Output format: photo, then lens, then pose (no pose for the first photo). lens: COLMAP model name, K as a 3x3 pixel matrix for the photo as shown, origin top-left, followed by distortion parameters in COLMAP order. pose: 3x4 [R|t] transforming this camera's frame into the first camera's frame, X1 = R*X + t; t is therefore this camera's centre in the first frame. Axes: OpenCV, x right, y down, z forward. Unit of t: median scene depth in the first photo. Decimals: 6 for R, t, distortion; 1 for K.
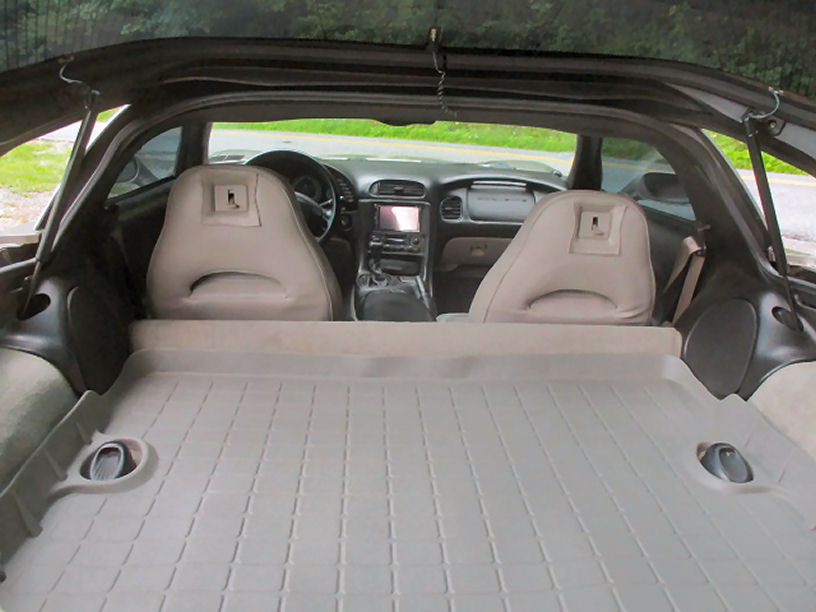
lens RADIAL K [[676.2, 0, 418.1], [0, 676.2, 297.5], [0, 0, 1]] dist [-0.031738, 0.014692]
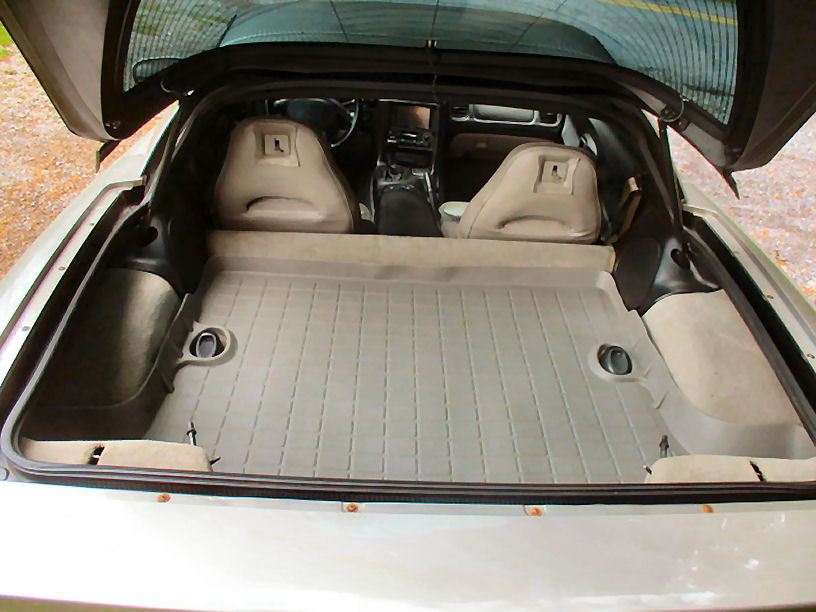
lens RADIAL K [[676.2, 0, 418.1], [0, 676.2, 297.5], [0, 0, 1]] dist [-0.031738, 0.014692]
pose [[0.998563, 0.043372, -0.031472, 0.049174], [-0.033541, 0.963899, 0.264149, -0.200838], [0.041792, -0.262714, 0.963968, -0.315831]]
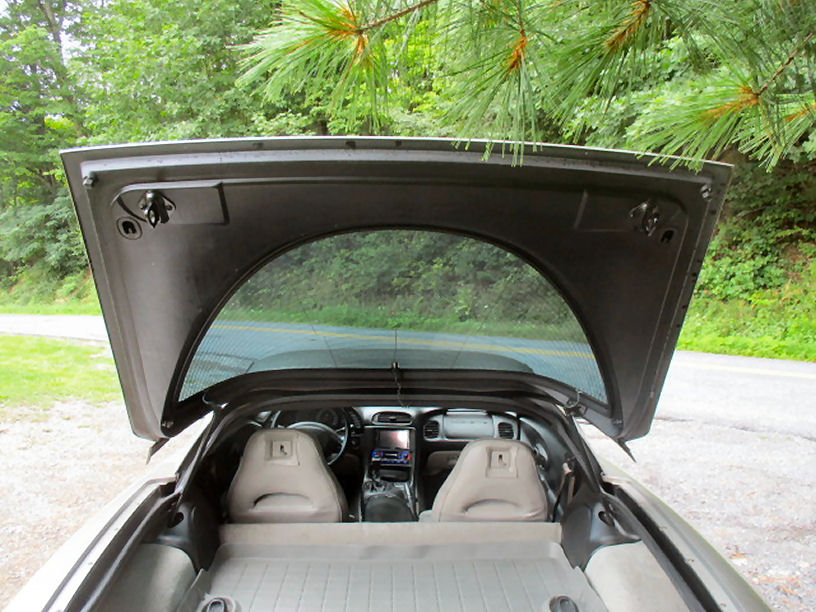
lens RADIAL K [[676.2, 0, 418.1], [0, 676.2, 297.5], [0, 0, 1]] dist [-0.031738, 0.014692]
pose [[0.999179, -0.026927, -0.030258, 0.117588], [0.018331, 0.966764, -0.255012, -0.070668], [0.036119, 0.254248, 0.966464, -0.673932]]
